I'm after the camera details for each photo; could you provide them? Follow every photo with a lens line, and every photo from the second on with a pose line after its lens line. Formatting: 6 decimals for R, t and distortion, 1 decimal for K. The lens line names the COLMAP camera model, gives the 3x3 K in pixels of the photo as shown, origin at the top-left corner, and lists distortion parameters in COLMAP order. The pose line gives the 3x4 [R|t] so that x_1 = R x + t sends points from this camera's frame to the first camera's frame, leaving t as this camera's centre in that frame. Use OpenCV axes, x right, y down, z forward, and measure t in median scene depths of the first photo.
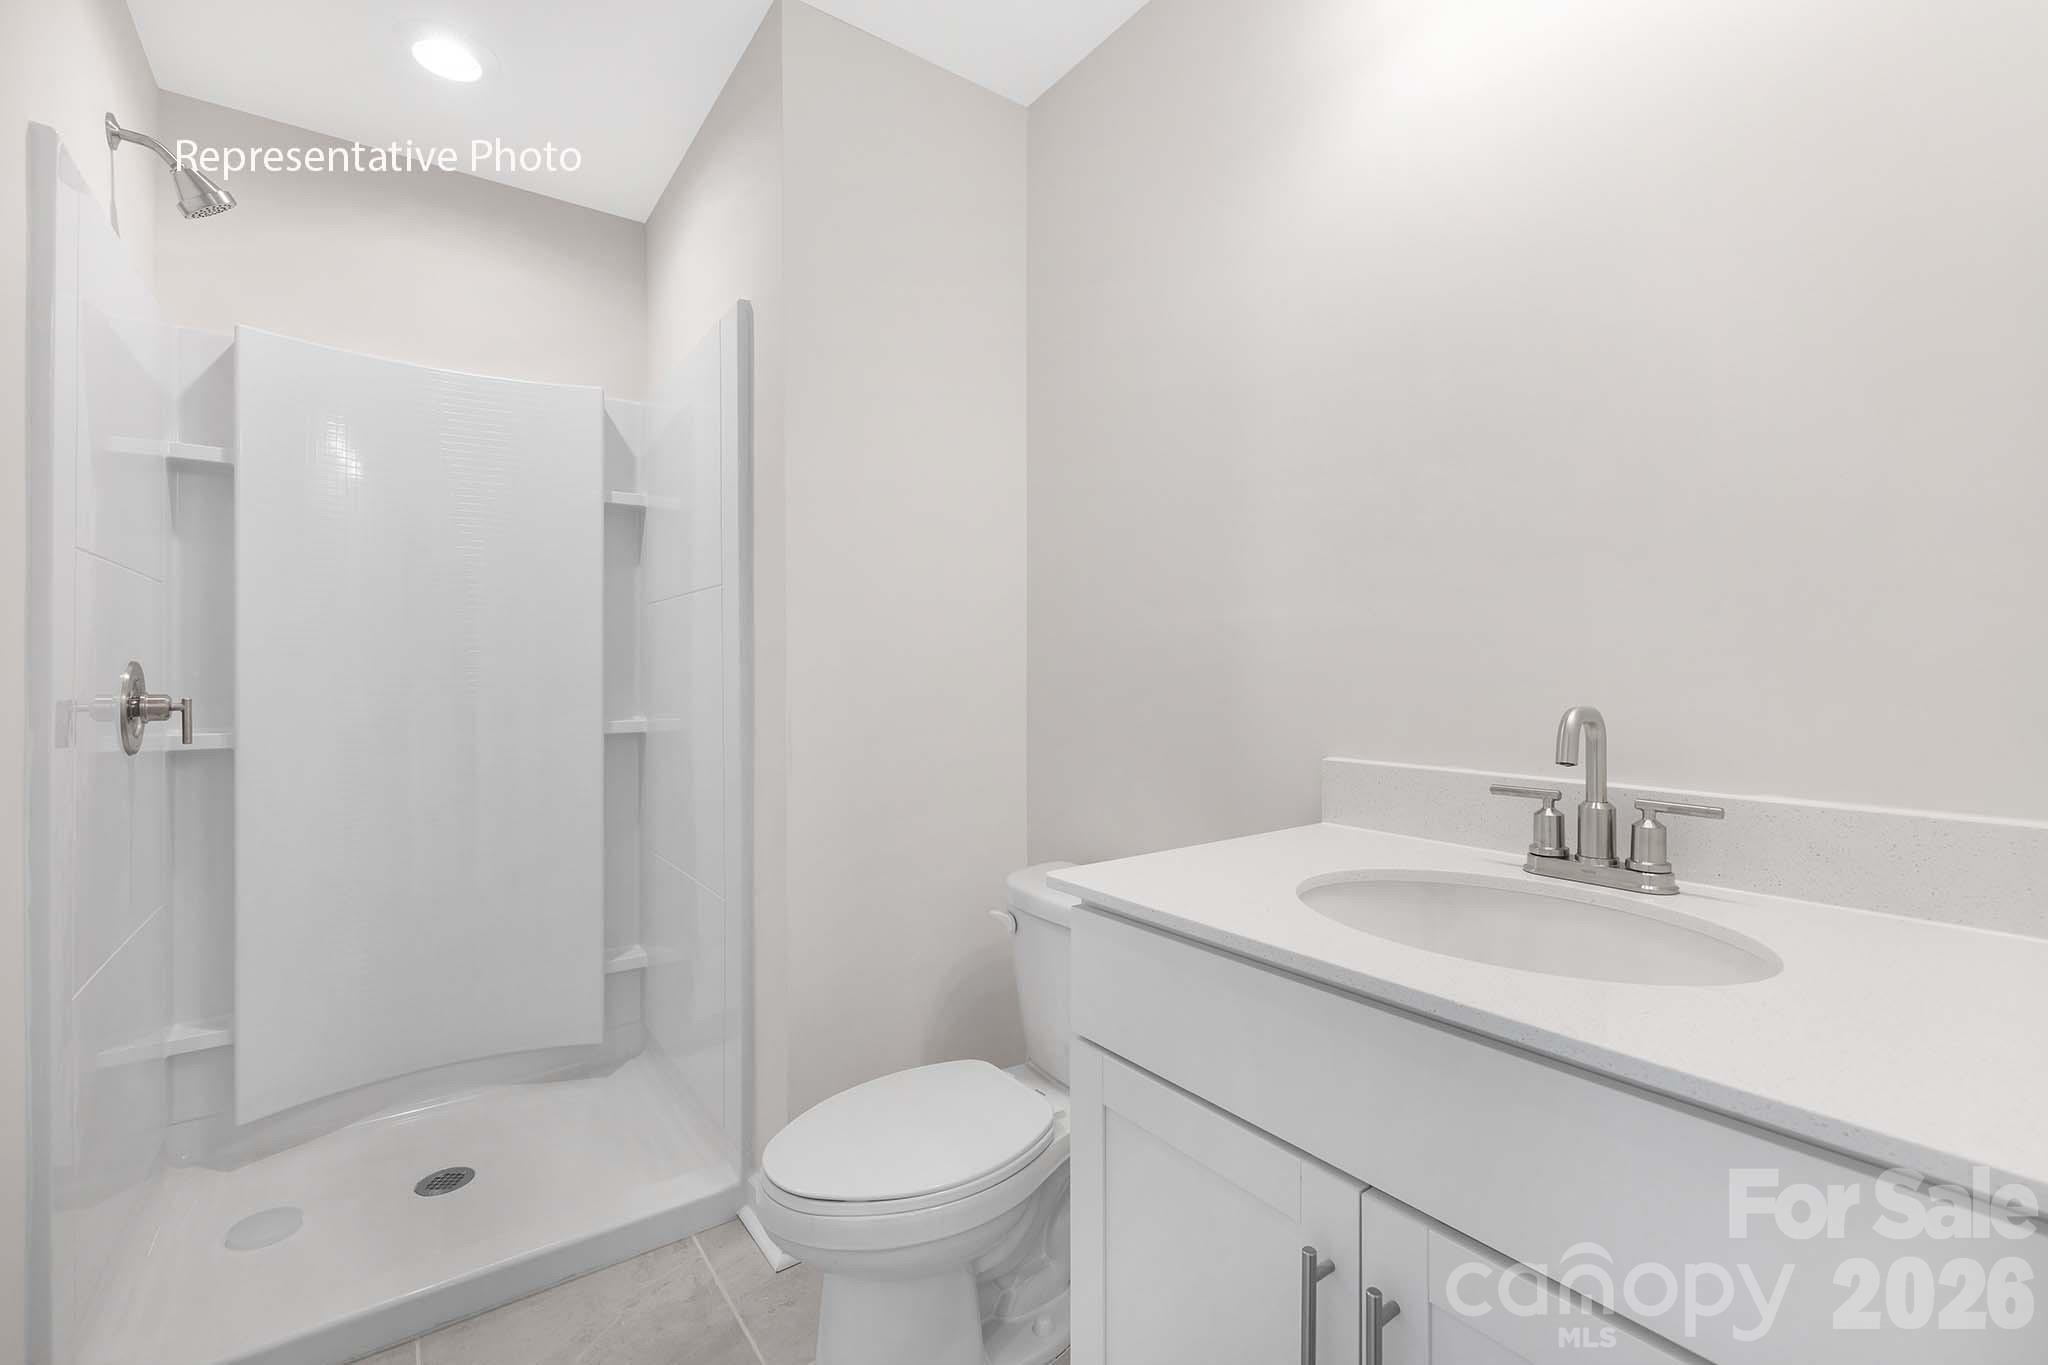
lens RADIAL K [[872.2, 0, 1023.2], [0, 872.2, 669.2], [0, 0, 1]] dist [-0.001676, 0.000431]
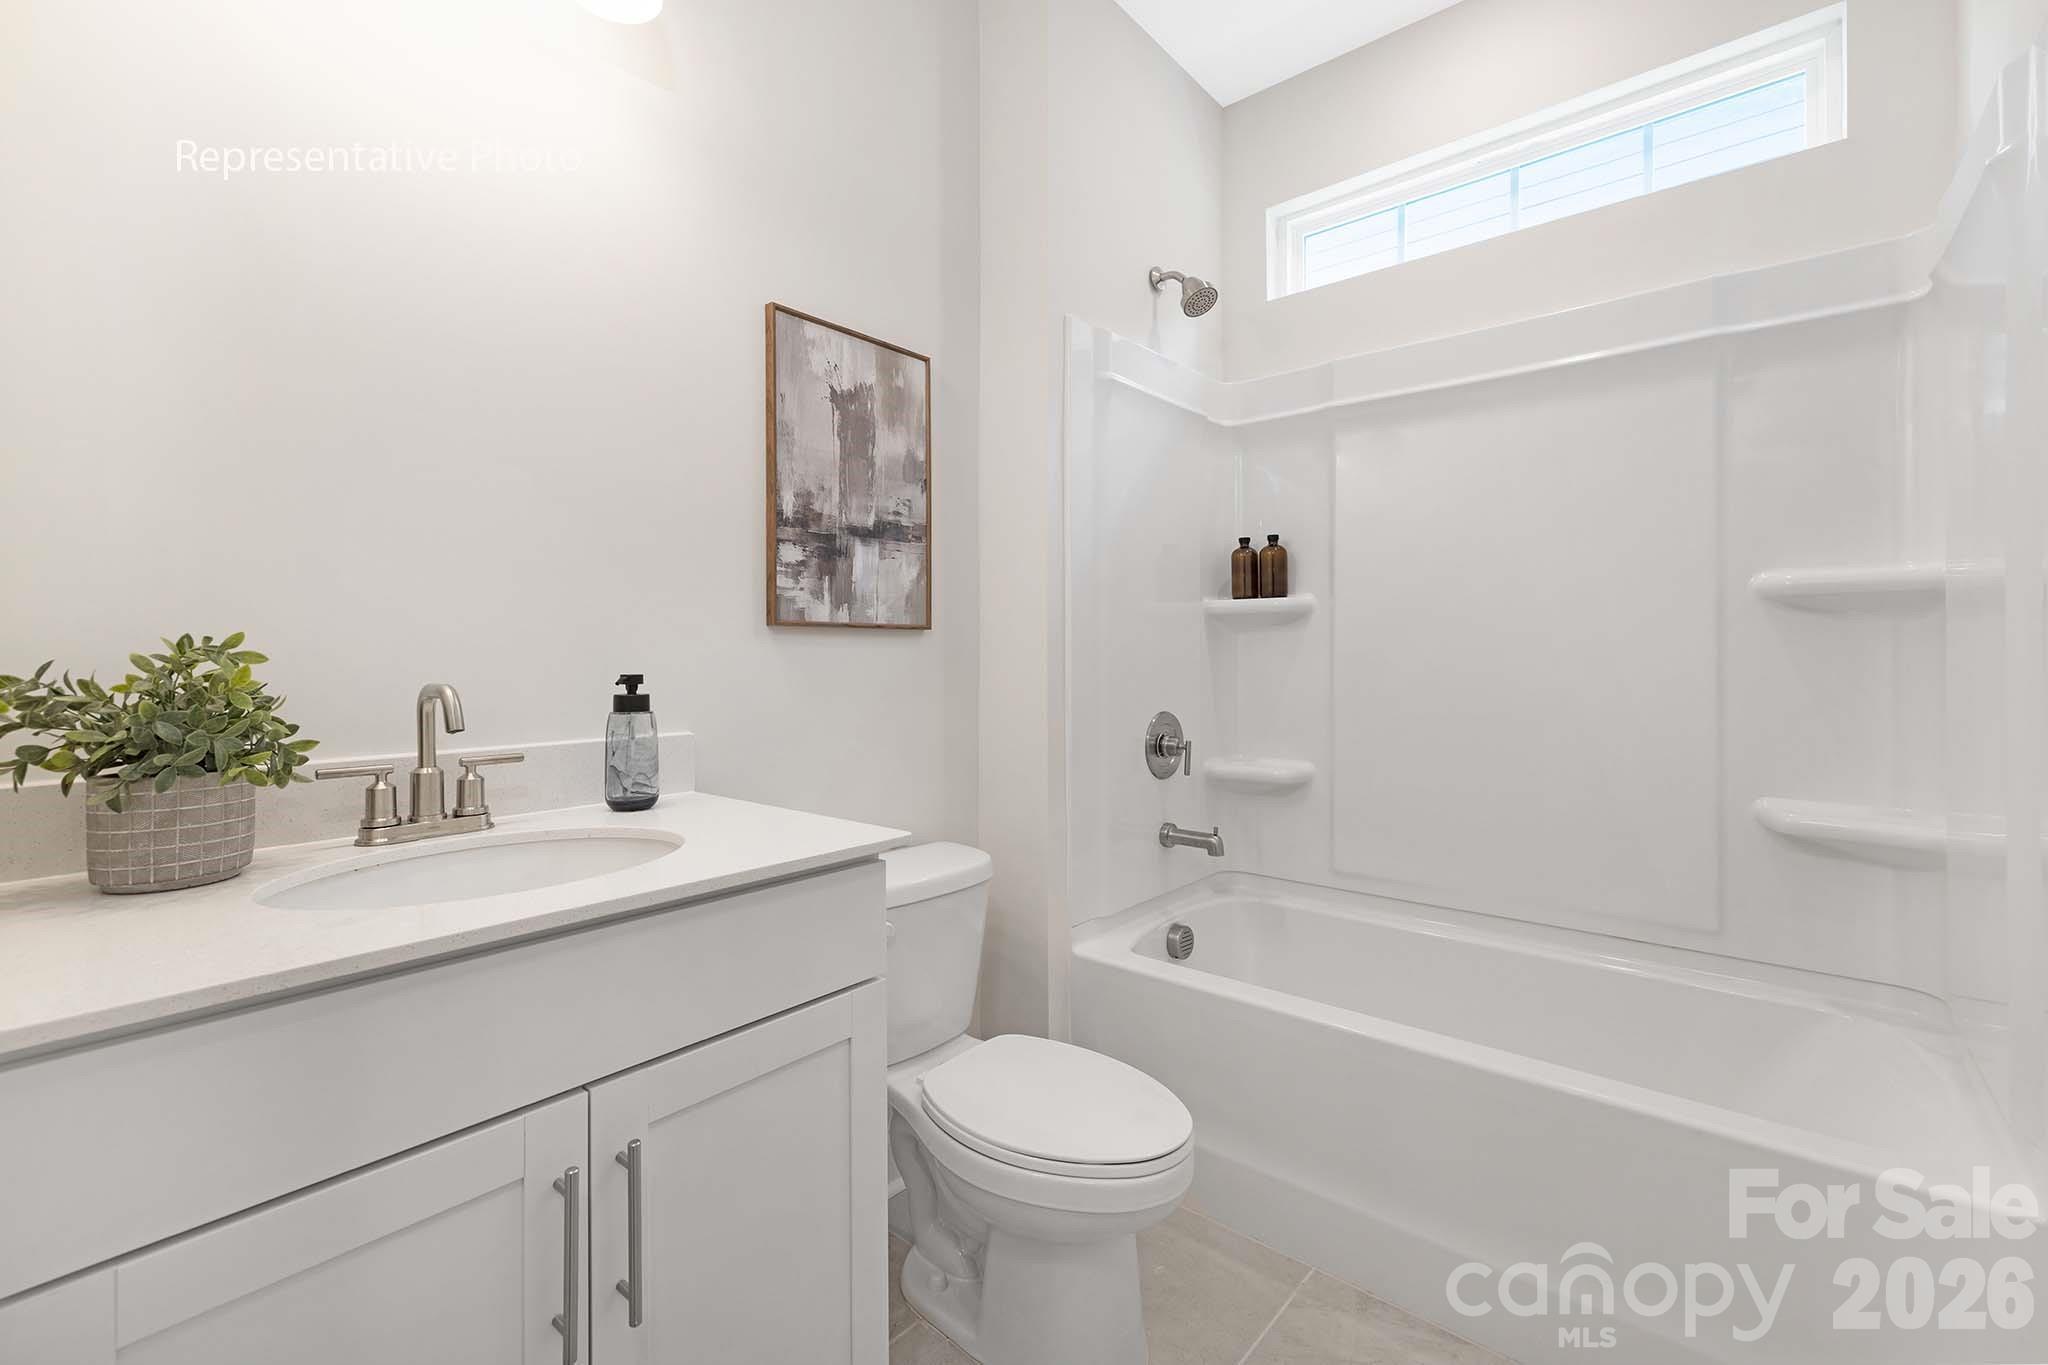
lens RADIAL K [[872.2, 0, 1023.2], [0, 872.2, 669.2], [0, 0, 1]] dist [-0.001676, 0.000431]
pose [[-0.221204, -0.009591, 0.975180, -0.645780], [0.012053, 0.999848, 0.012568, 0.018682], [-0.975153, 0.014533, -0.221055, 0.497833]]
